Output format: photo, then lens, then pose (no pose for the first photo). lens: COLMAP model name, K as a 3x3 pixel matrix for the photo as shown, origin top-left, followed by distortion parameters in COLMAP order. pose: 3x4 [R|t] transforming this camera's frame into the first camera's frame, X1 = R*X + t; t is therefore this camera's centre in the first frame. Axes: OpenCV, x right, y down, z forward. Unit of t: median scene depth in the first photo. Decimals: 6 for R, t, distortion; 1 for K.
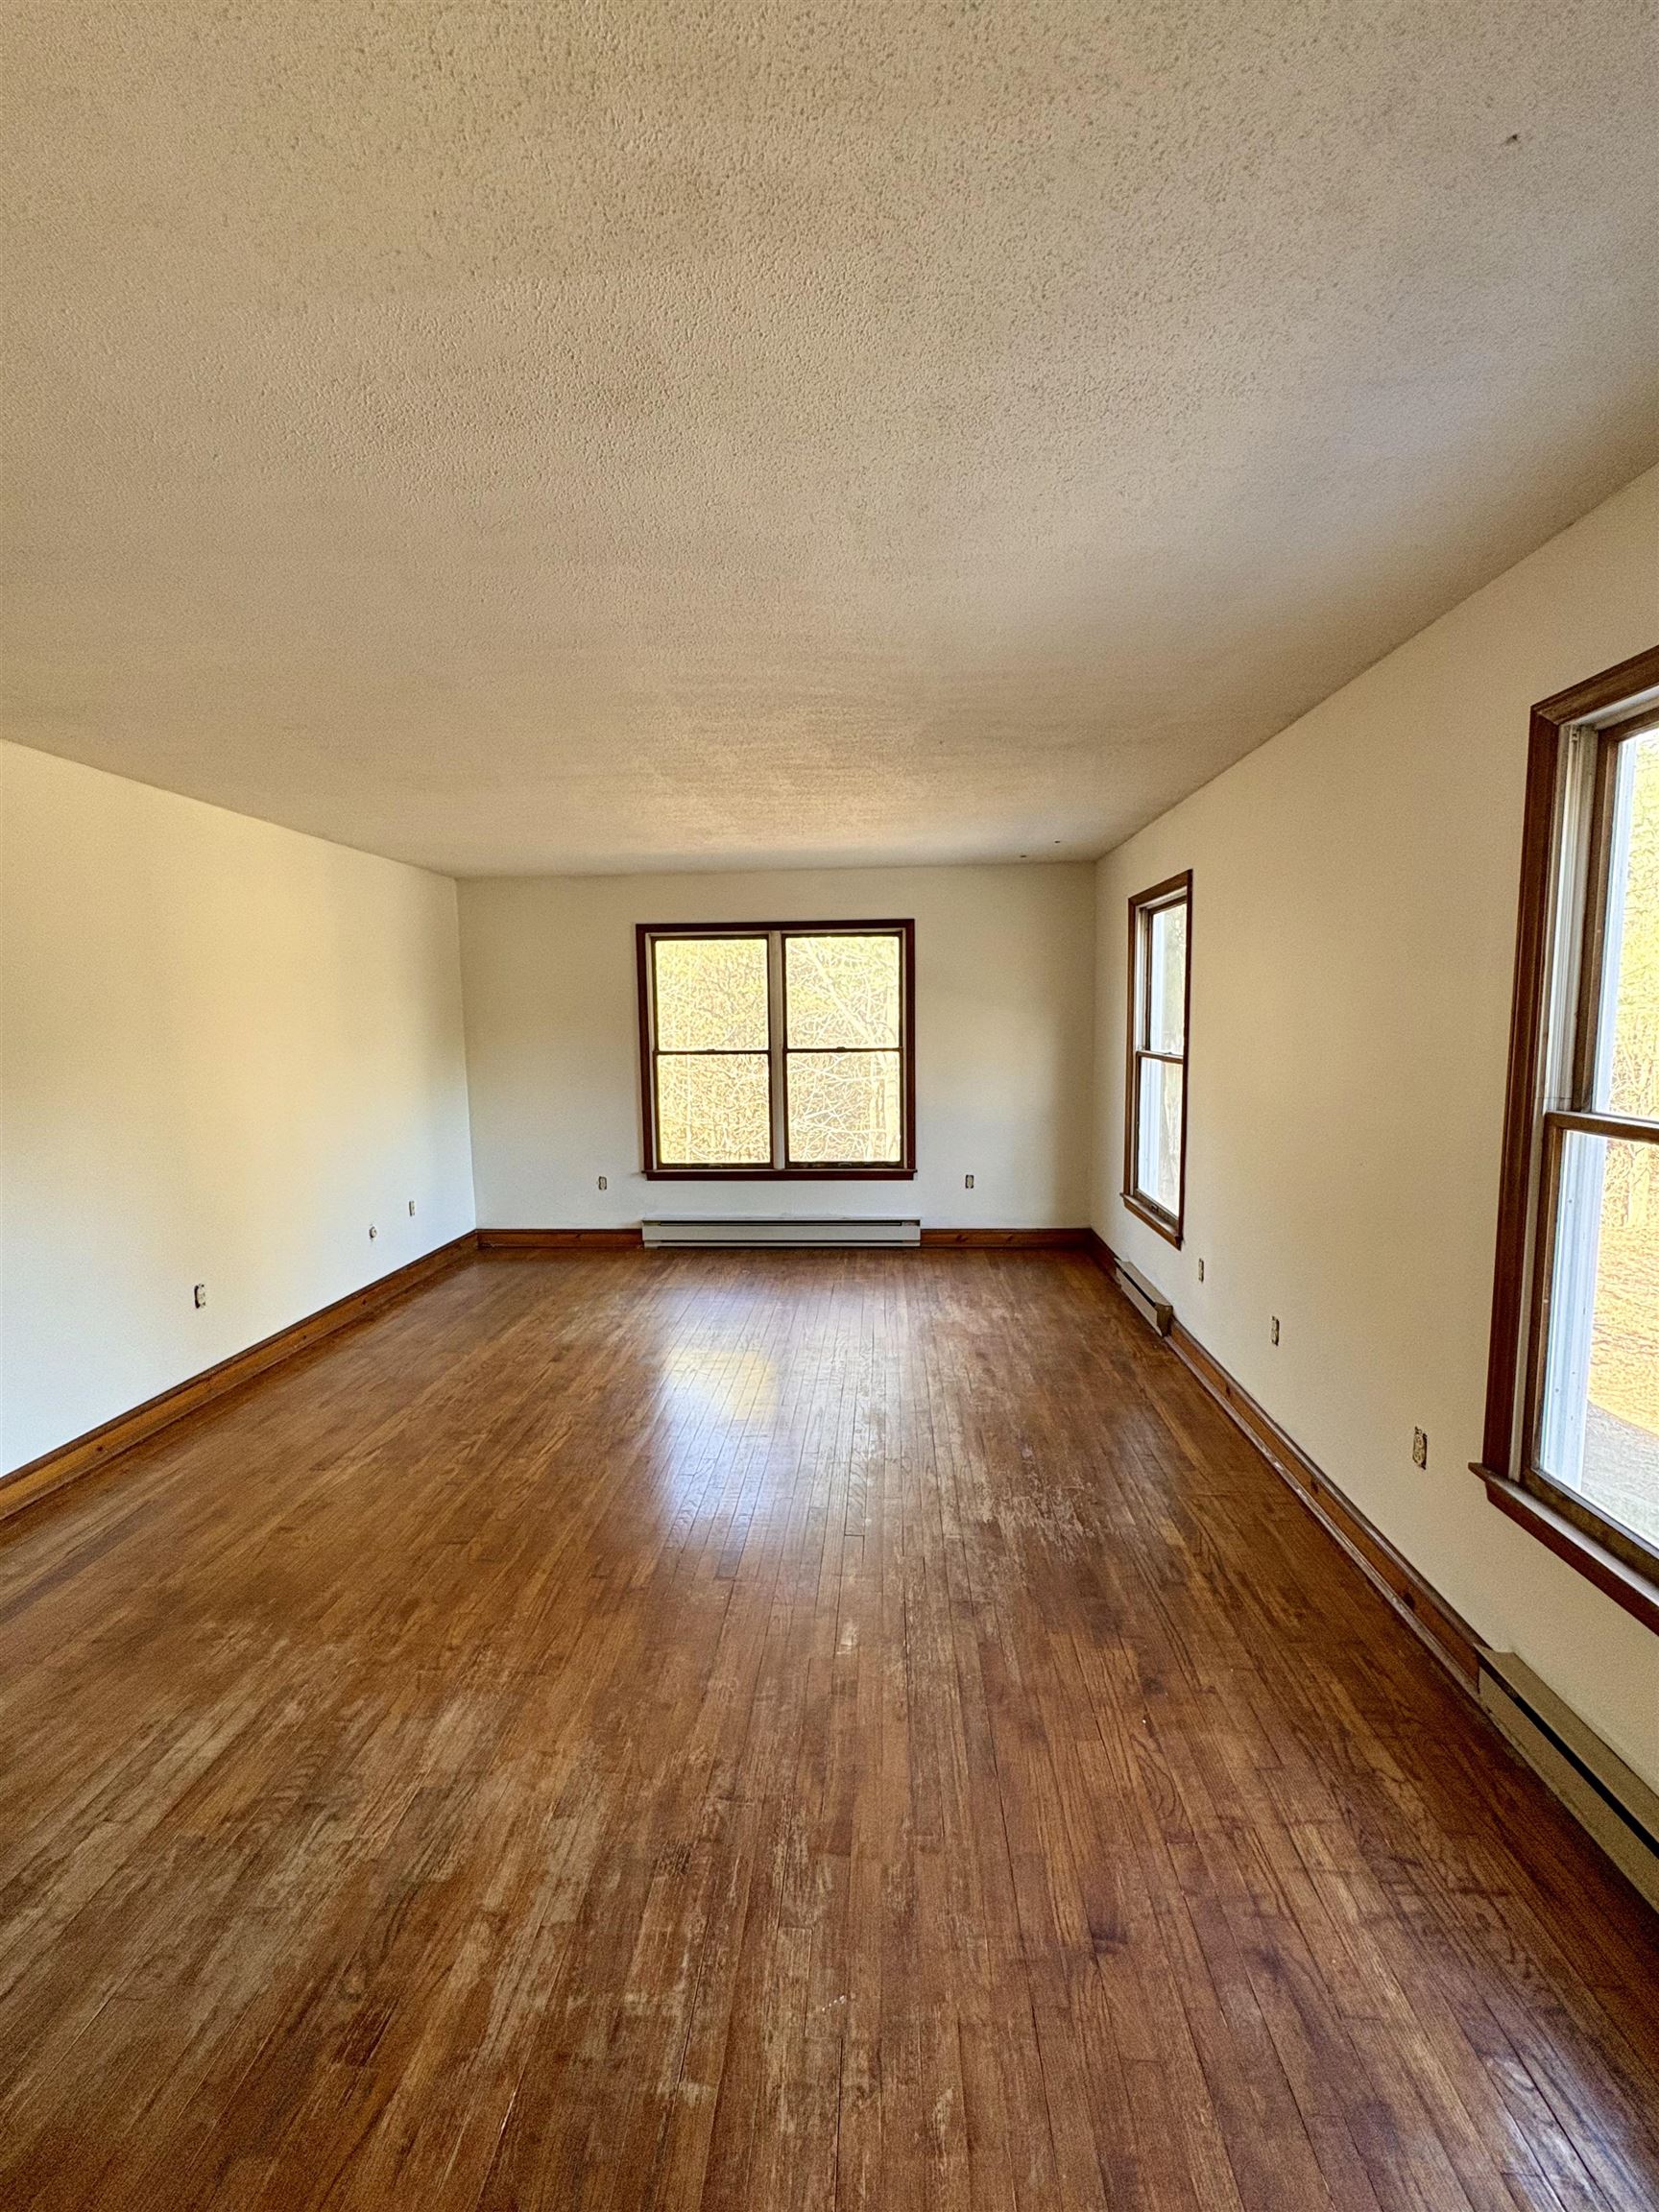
lens RADIAL K [[879.2, 0, 830.2], [0, 879.2, 1105.0], [0, 0, 1]] dist [-0.000122, 0.000217]
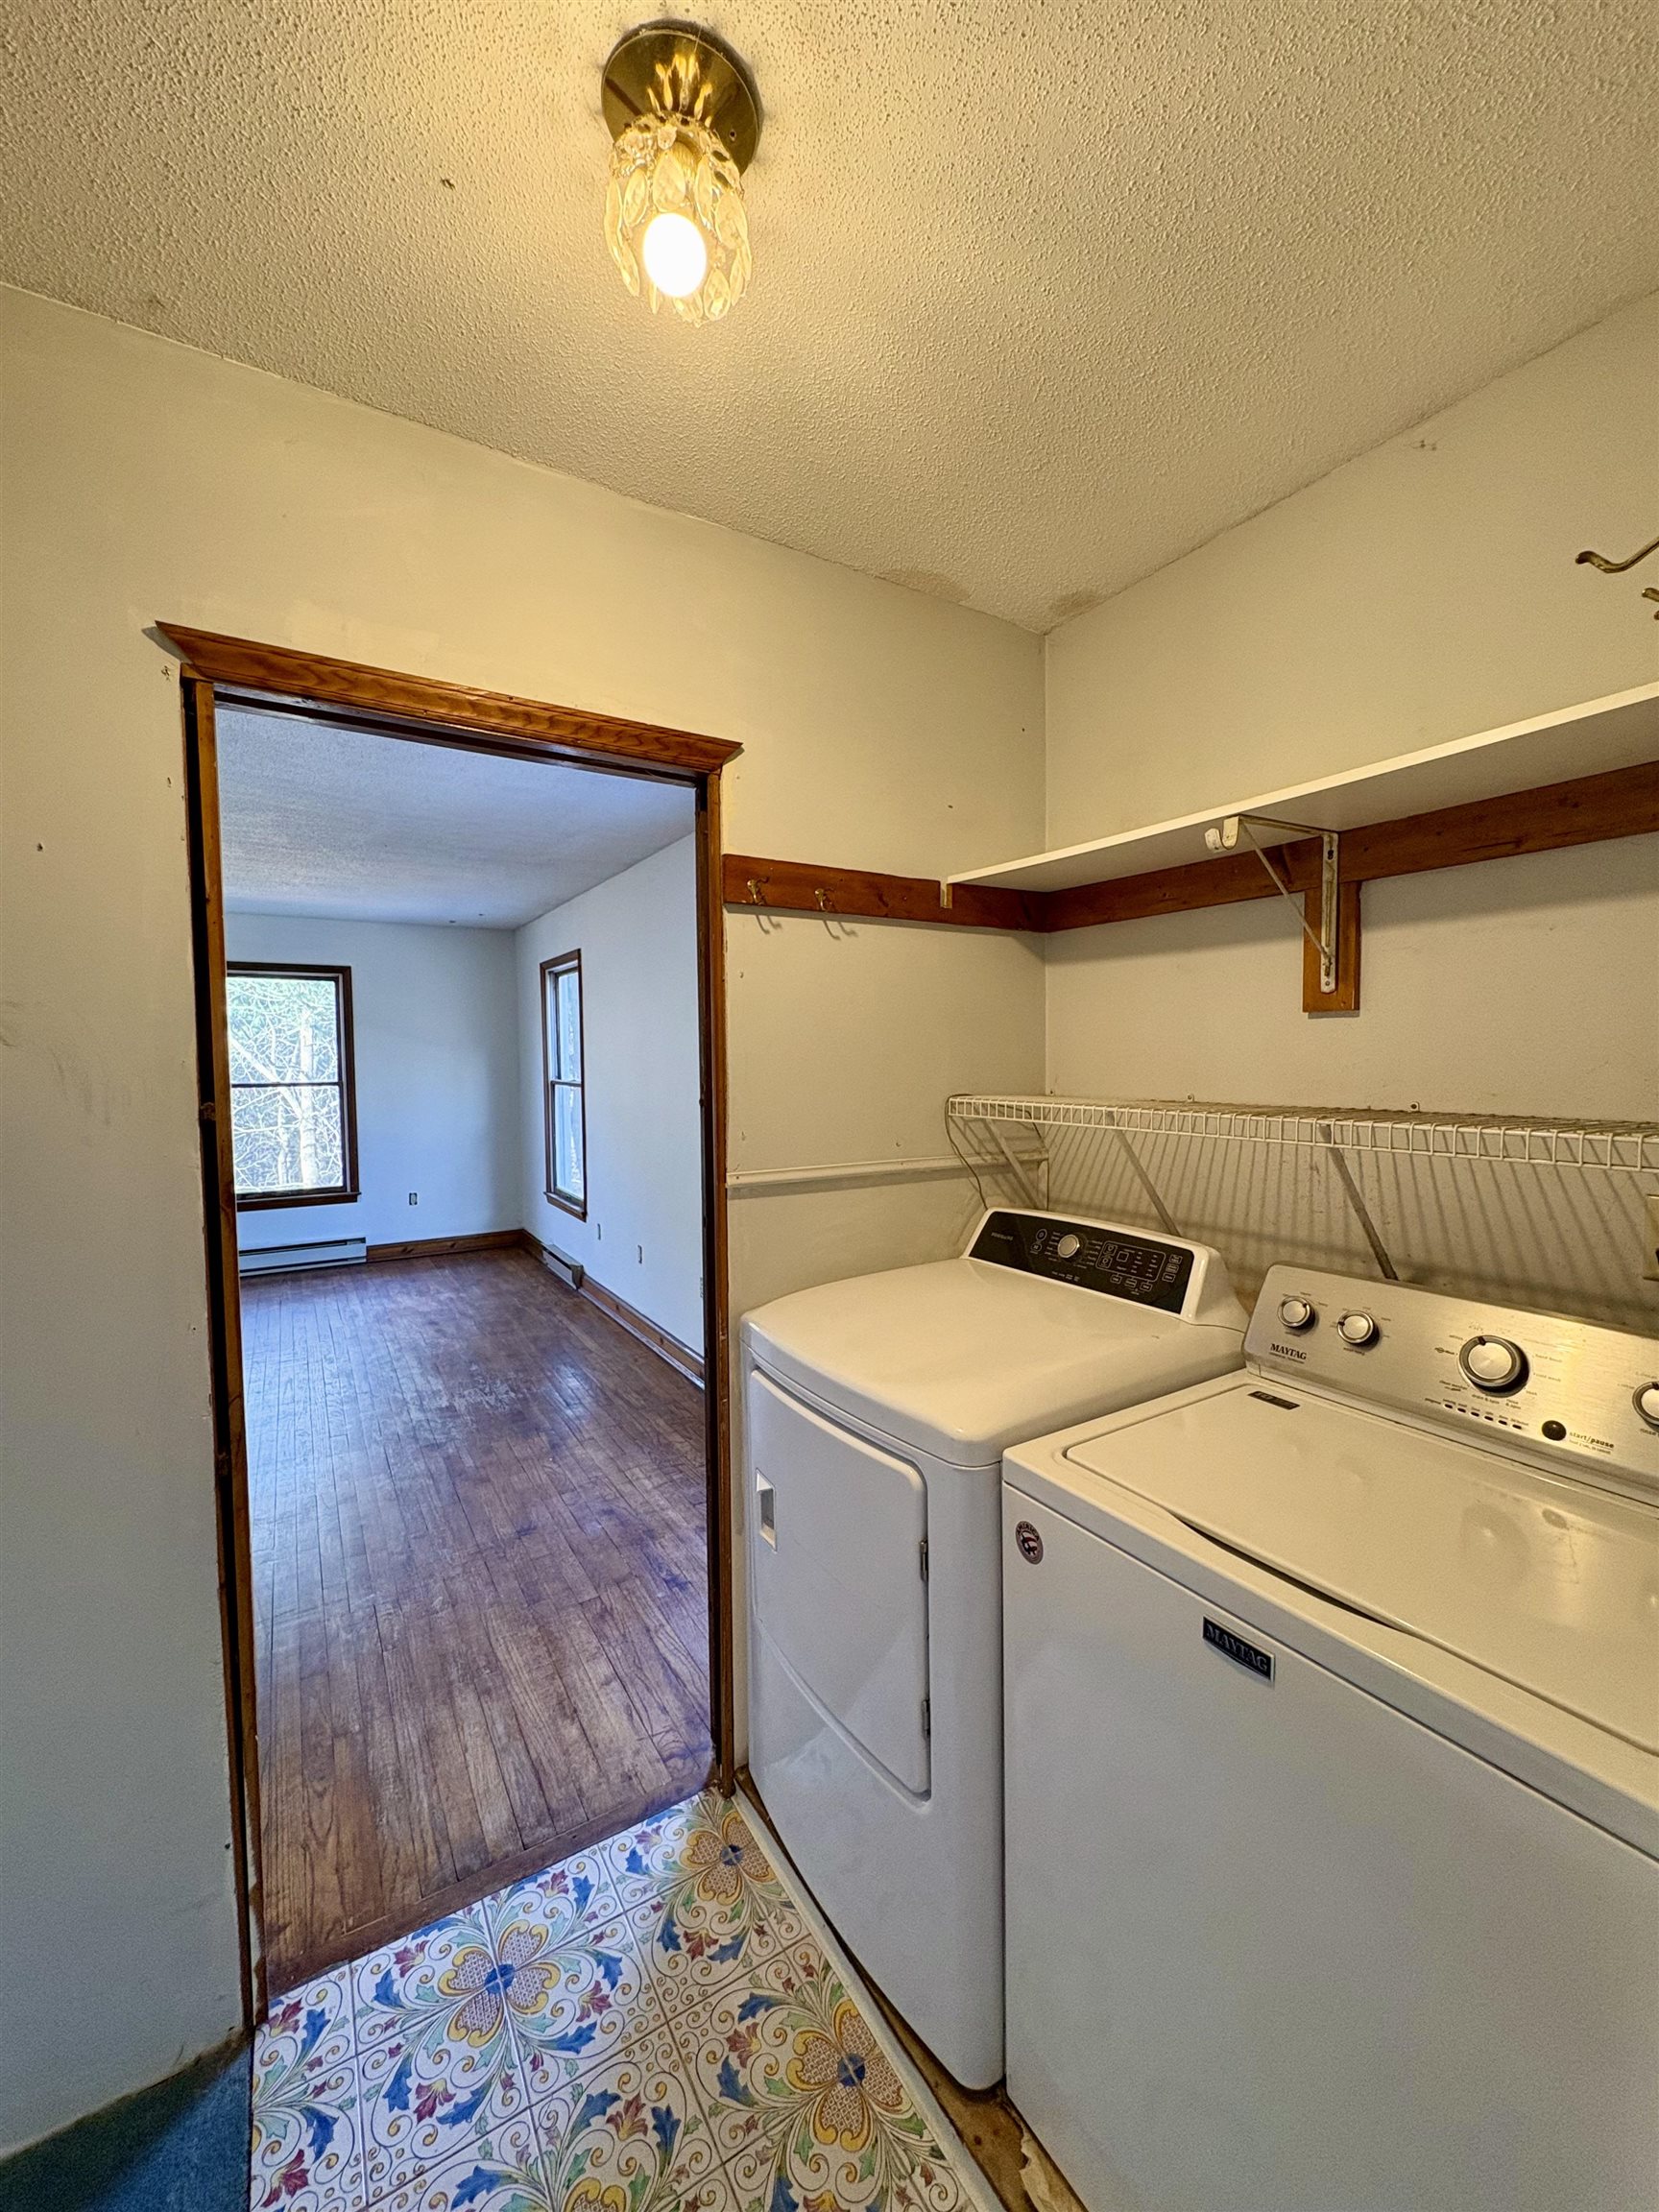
lens RADIAL K [[879.2, 0, 827.5], [0, 879.2, 1108.5], [0, 0, 1]] dist [-0.000122, 0.000217]
pose [[0.817272, -0.025132, 0.575703, -0.097279], [0.054728, 0.997918, -0.034128, 0.068080], [-0.573647, 0.059399, 0.816946, -0.429561]]
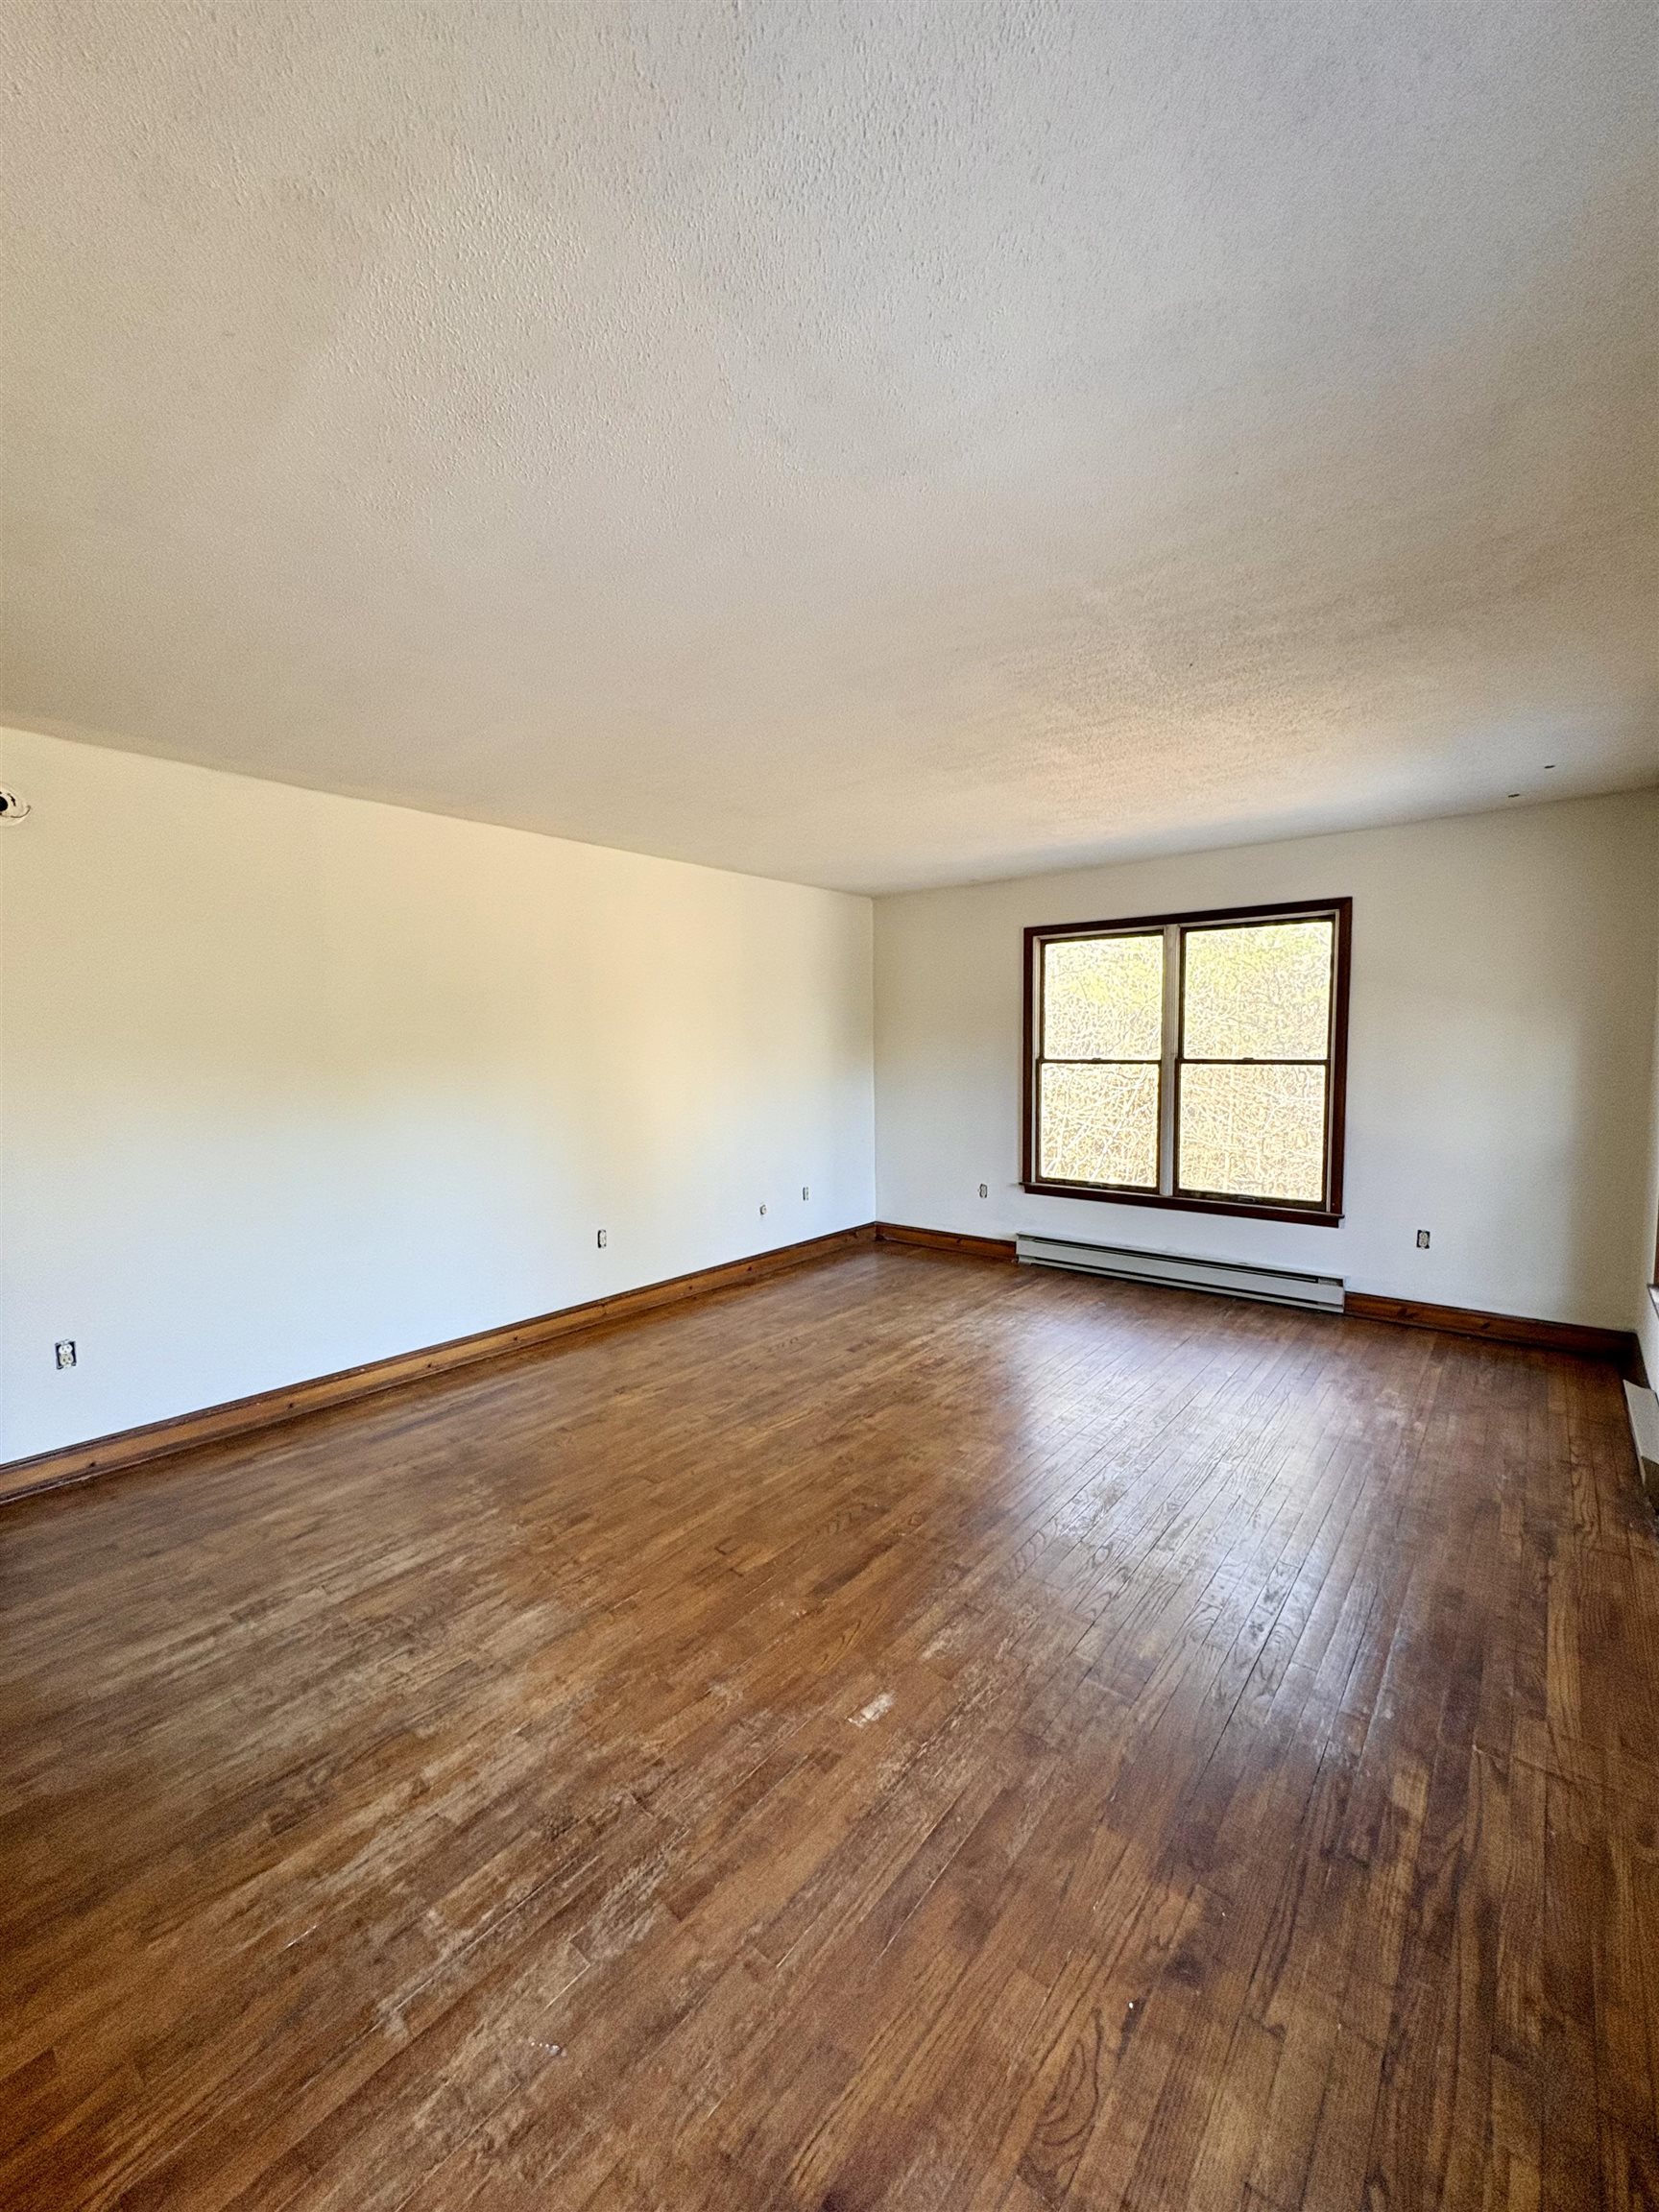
lens RADIAL K [[879.2, 0, 833.9], [0, 879.2, 1106.6], [0, 0, 1]] dist [-0.000122, 0.000217]
pose [[0.814193, 0.049860, -0.578450, 0.314728], [-0.059878, 0.998204, 0.001760, 0.004460], [0.577499, 0.033203, 0.815716, 0.163803]]
